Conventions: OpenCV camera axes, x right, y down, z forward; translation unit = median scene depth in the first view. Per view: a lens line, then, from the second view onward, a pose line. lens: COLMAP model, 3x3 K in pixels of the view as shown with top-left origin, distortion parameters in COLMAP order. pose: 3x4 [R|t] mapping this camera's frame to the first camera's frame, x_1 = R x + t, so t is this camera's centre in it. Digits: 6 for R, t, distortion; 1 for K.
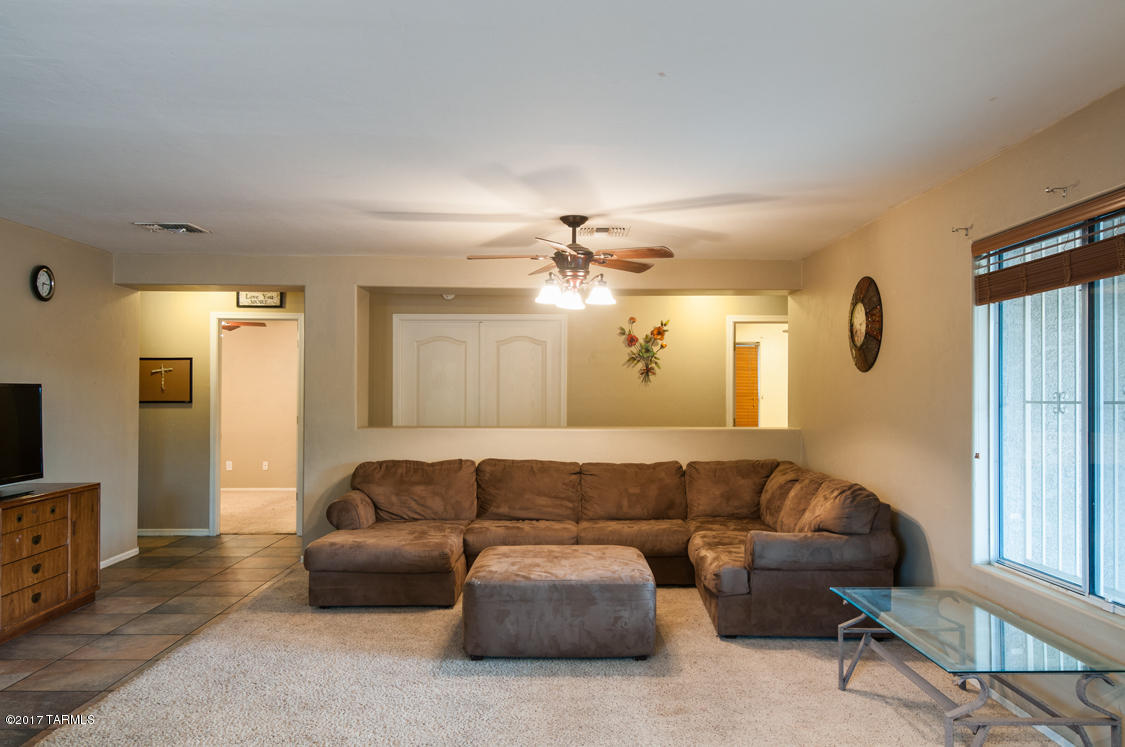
lens RADIAL K [[876.2, 0, 563.2], [0, 876.2, 393.4], [0, 0, 1]] dist [0.003624, 0.001966]
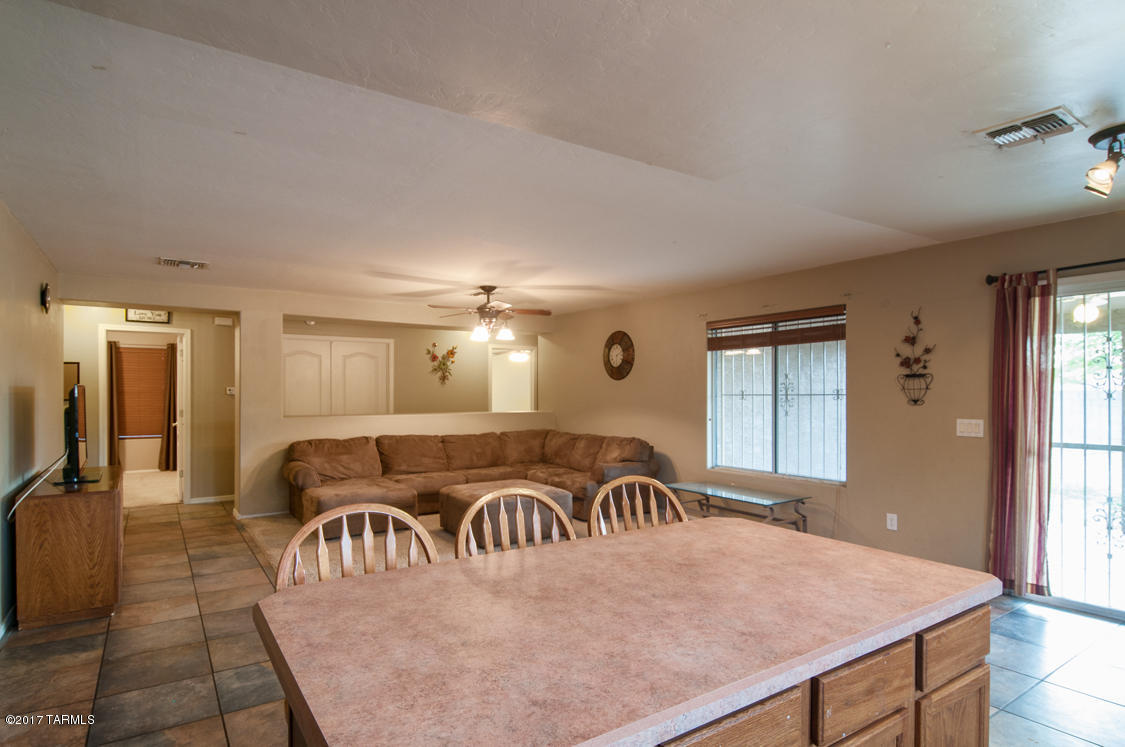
lens RADIAL K [[615.3, 0, 565.2], [0, 615.3, 388.9], [0, 0, 1]] dist [0.001386, -0.008889]
pose [[0.831276, -0.000513, 0.555859, -0.428778], [0.002455, 0.999993, -0.002748, -0.001342], [-0.555854, 0.003649, 0.831272, -0.055821]]
